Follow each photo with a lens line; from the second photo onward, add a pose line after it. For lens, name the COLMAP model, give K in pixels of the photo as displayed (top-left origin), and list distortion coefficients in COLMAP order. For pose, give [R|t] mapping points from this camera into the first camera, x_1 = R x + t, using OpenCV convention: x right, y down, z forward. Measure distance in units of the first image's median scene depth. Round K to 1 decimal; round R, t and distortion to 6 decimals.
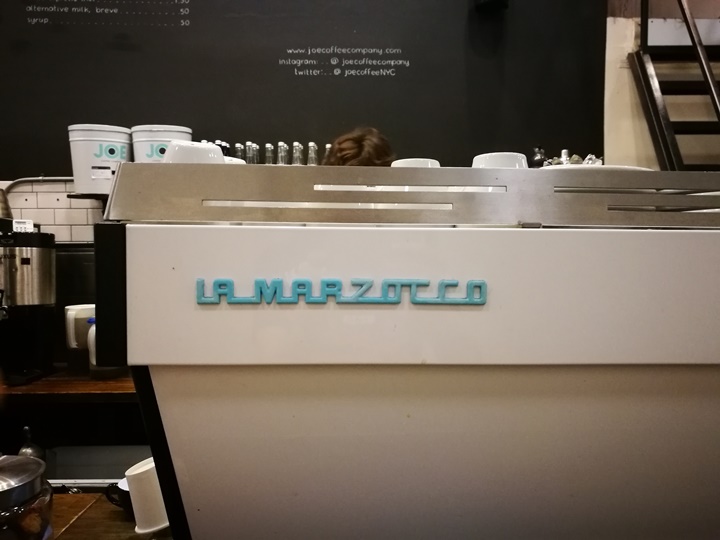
lens RADIAL K [[582.9, 0, 360.9], [0, 582.9, 268.3], [0, 0, 1]] dist [-0.016921, -0.013584]
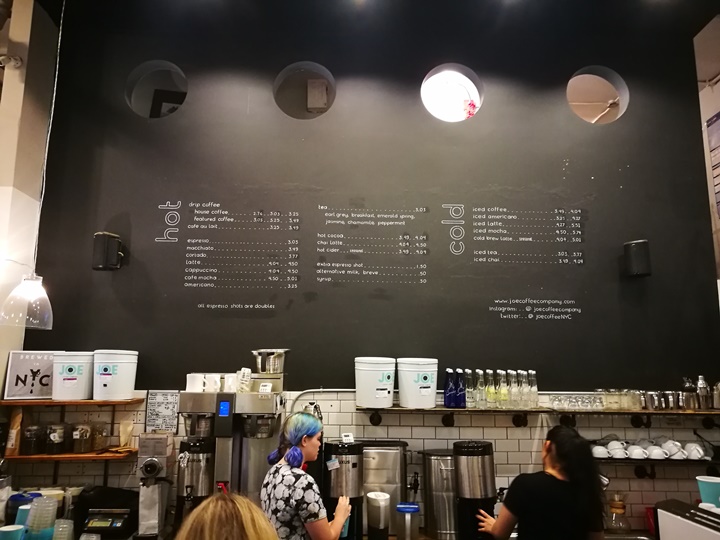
lens RADIAL K [[582.9, 0, 358.2], [0, 582.9, 271.5], [0, 0, 1]] dist [-0.016921, -0.013584]
pose [[0.999762, 0.009708, -0.019549, -0.435509], [-0.013624, 0.977307, -0.211389, -0.138416], [0.017053, 0.211605, 0.977206, -0.420283]]
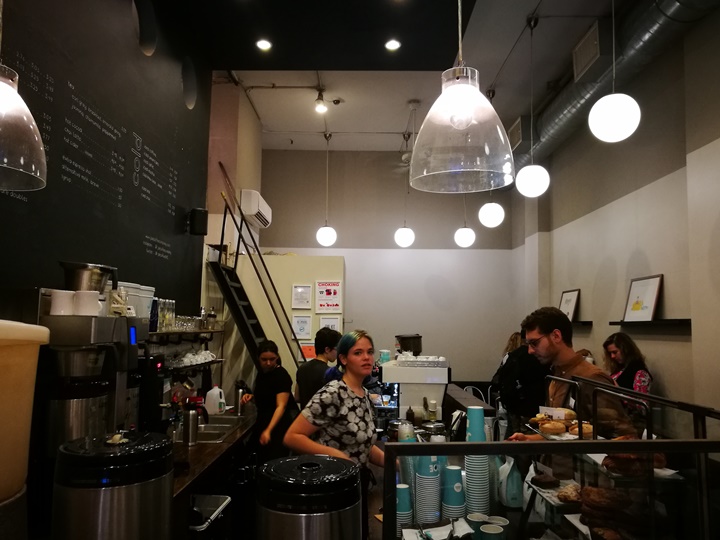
lens RADIAL K [[582.9, 0, 359.4], [0, 582.9, 270.6], [0, 0, 1]] dist [-0.016921, -0.013584]
pose [[0.040970, 0.097291, 0.994412, -1.644699], [0.001258, 0.995242, -0.097424, -0.129466], [-0.999160, 0.005243, 0.040653, 0.366762]]
